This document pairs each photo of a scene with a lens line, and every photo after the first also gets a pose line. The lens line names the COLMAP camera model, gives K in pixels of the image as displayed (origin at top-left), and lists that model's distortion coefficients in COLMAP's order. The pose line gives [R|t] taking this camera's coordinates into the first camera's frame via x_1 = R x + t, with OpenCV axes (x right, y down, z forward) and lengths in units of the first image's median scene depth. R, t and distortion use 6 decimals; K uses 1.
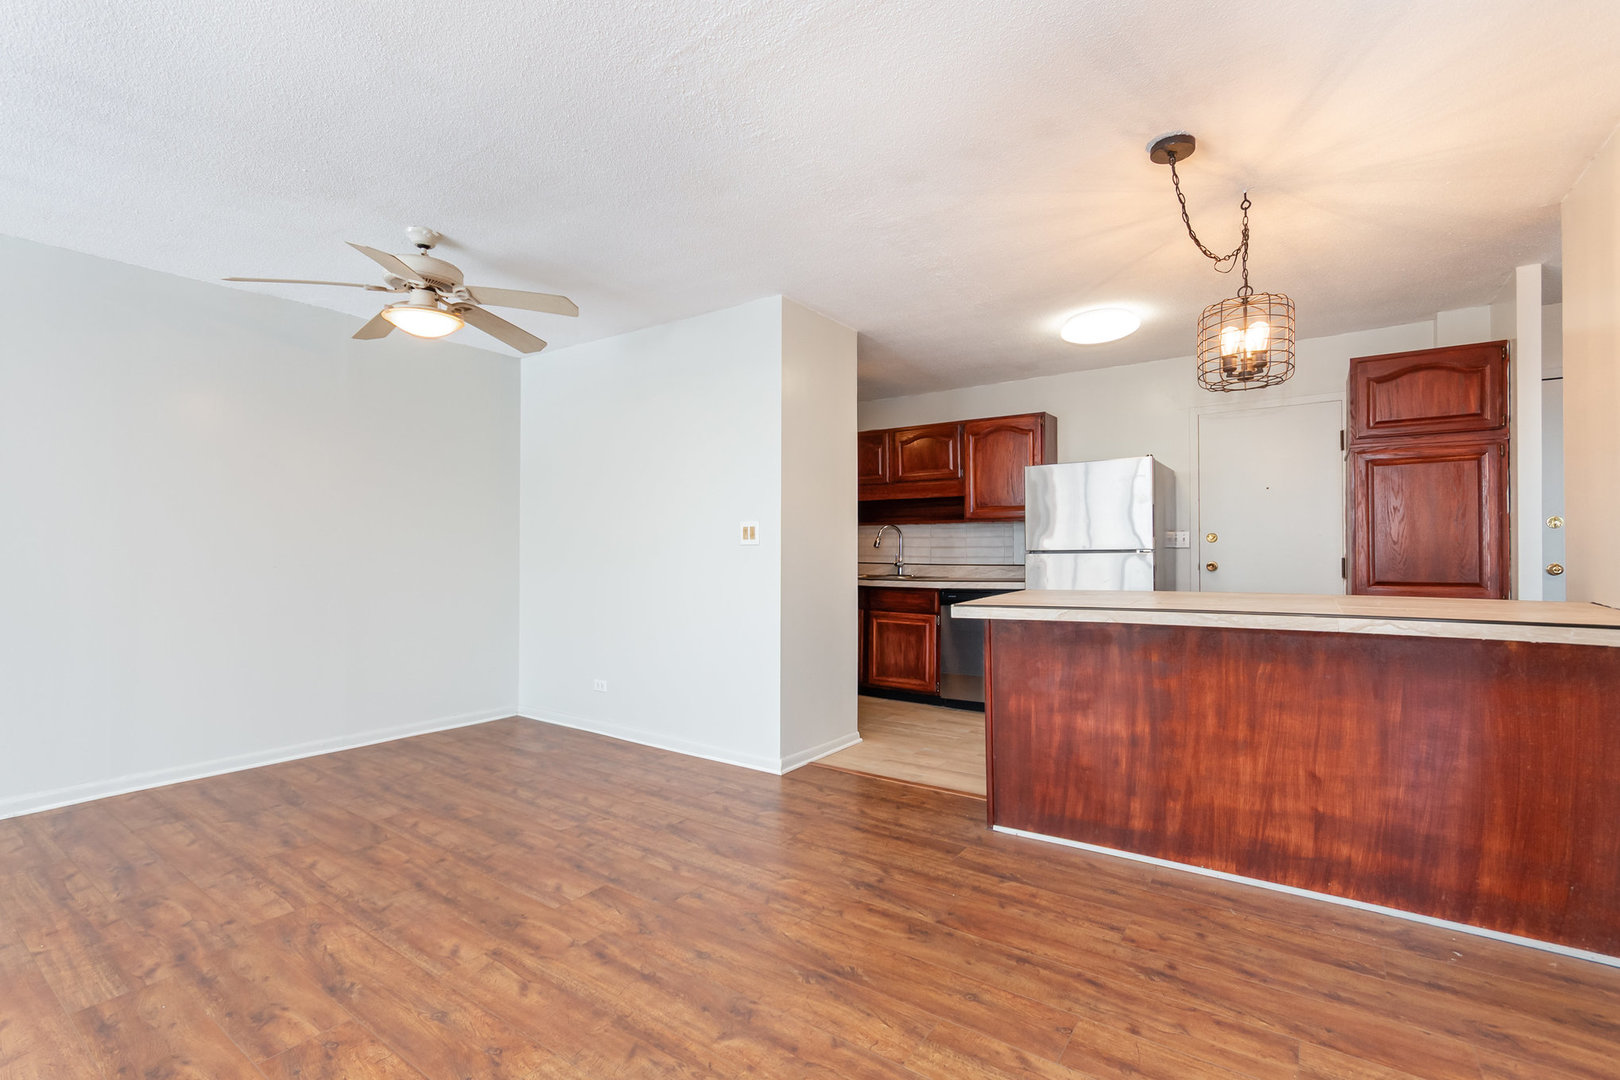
lens RADIAL K [[716.5, 0, 802.5], [0, 716.5, 545.3], [0, 0, 1]] dist [0.006981, 0.000361]
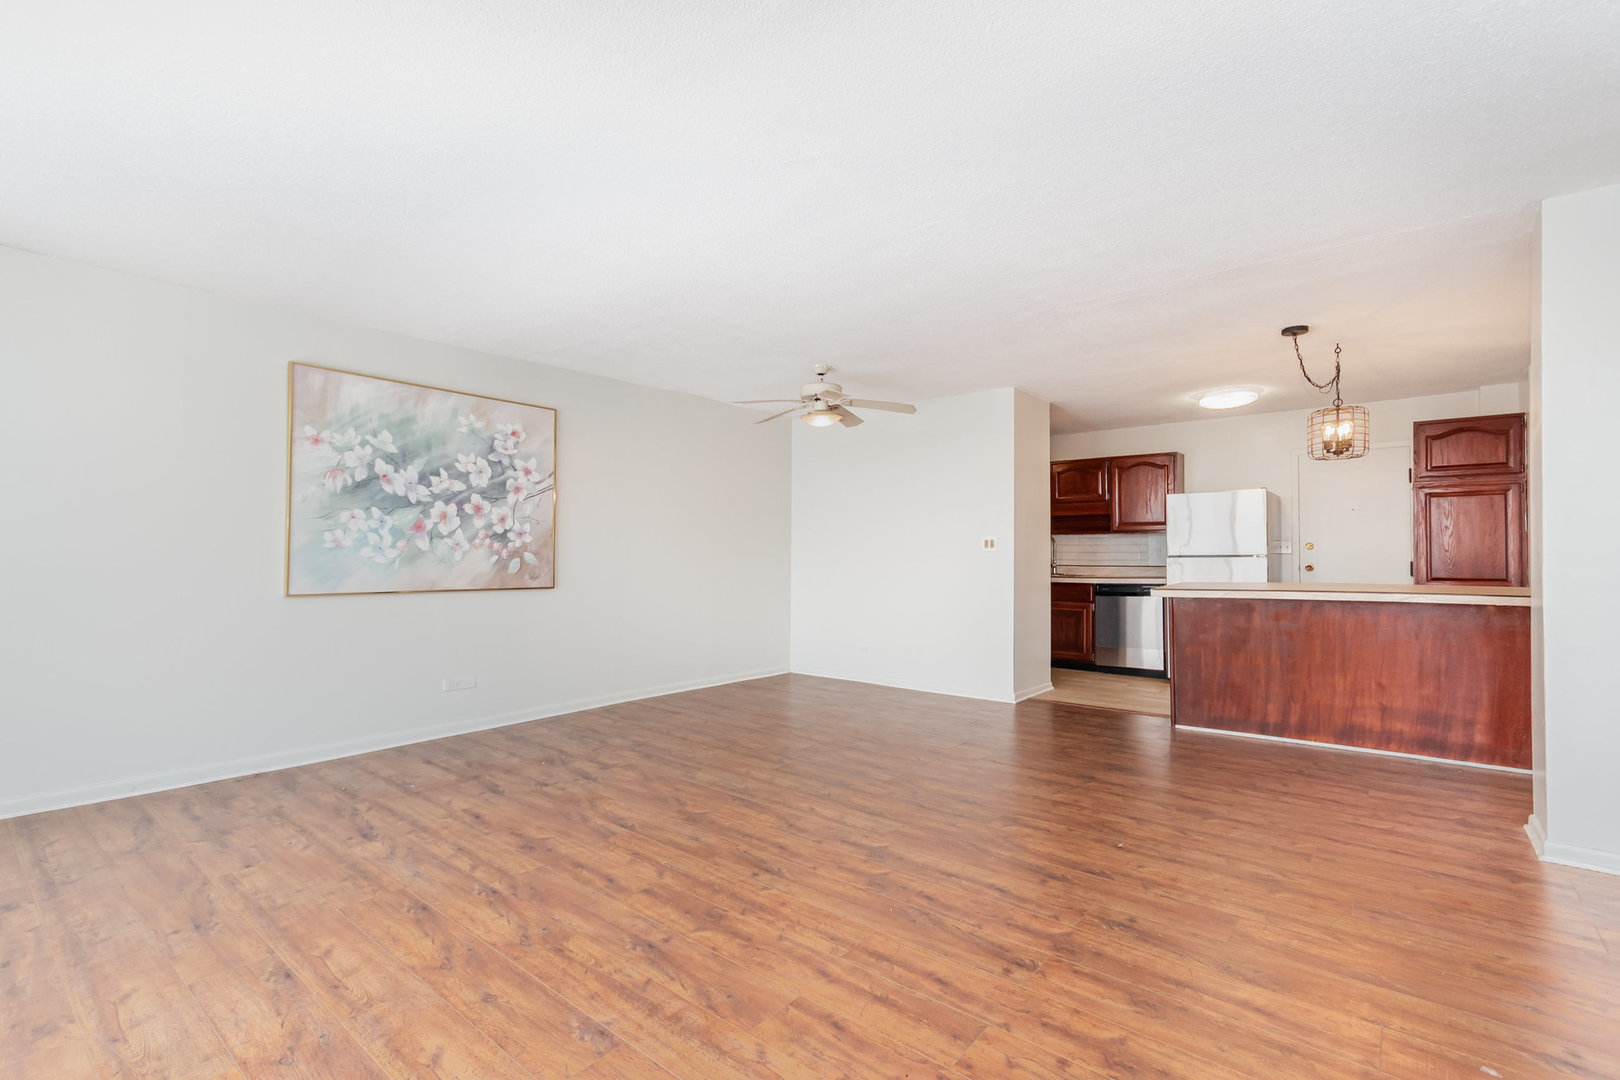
lens RADIAL K [[722.0, 0, 807.7], [0, 722.0, 543.0], [0, 0, 1]] dist [0.007426, -0.000458]
pose [[0.997433, 0.000710, -0.071602, -0.365207], [-0.001170, 0.999979, -0.006393, -0.009453], [0.071596, 0.006460, 0.997413, -0.568452]]
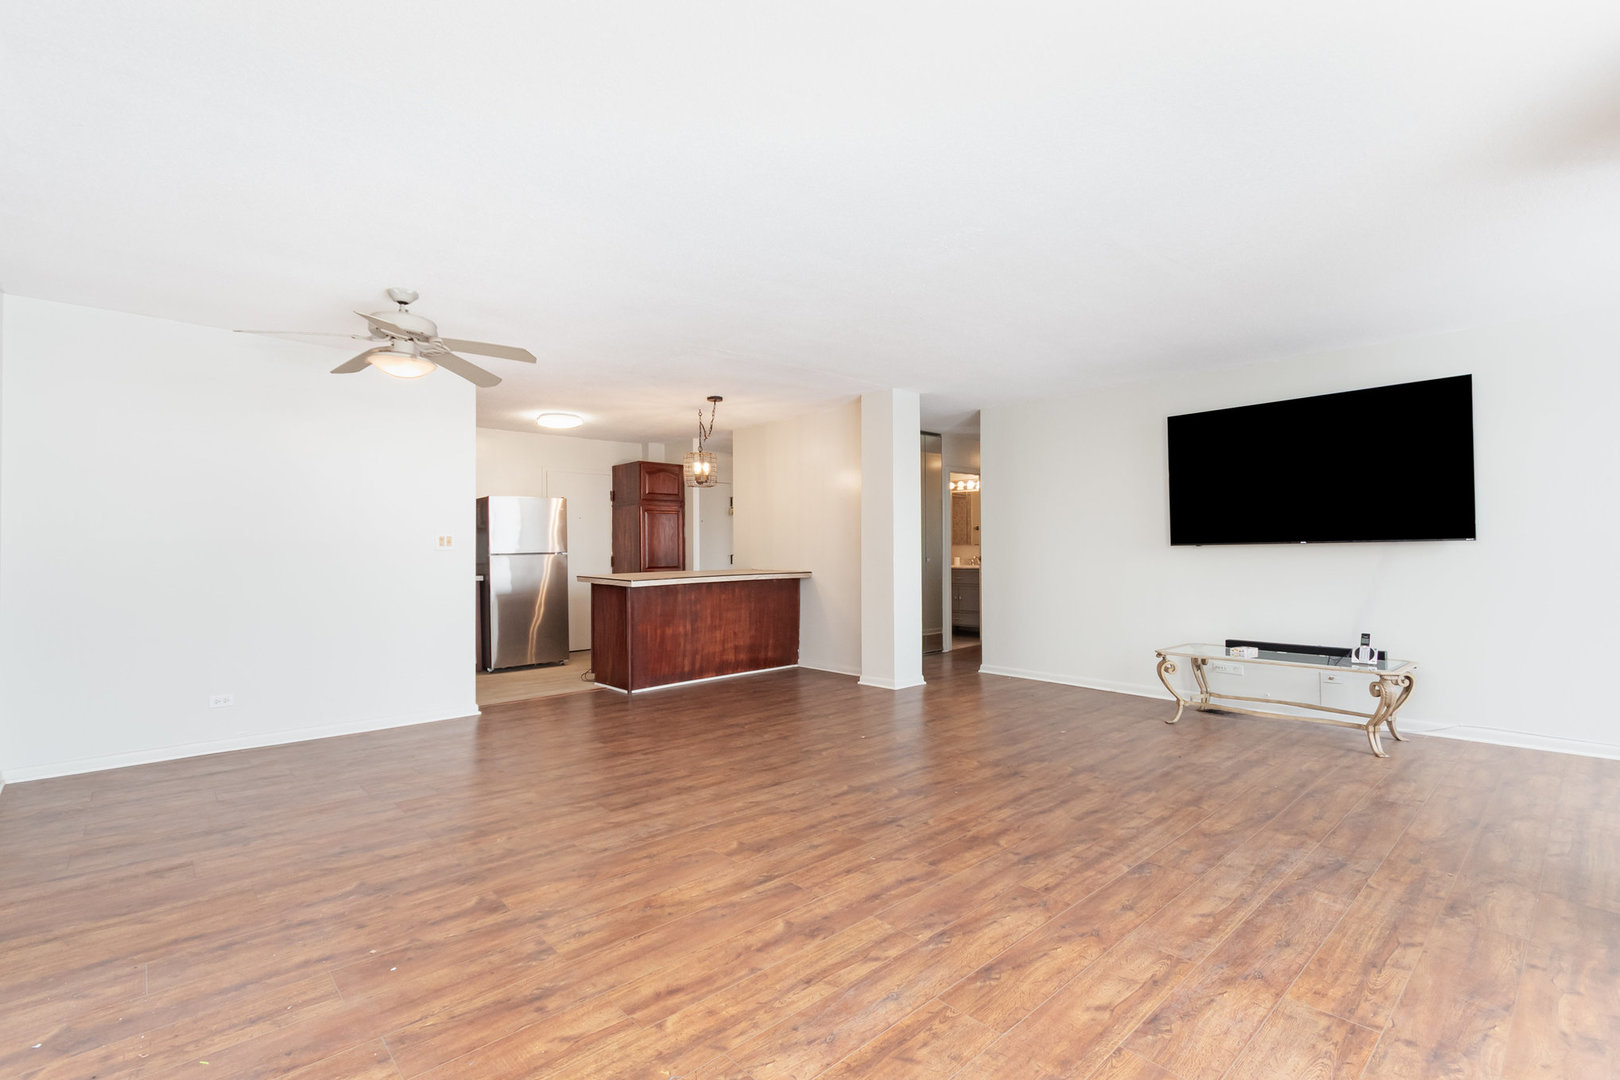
lens RADIAL K [[736.6, 0, 810.0], [0, 736.6, 540.0], [0, 0, 1]] dist [0.005335, 0.000408]
pose [[0.217854, 0.012716, 0.975899, -1.316801], [-0.000159, 0.999916, -0.012993, -0.002236], [-0.975981, 0.002676, 0.217838, 0.056997]]
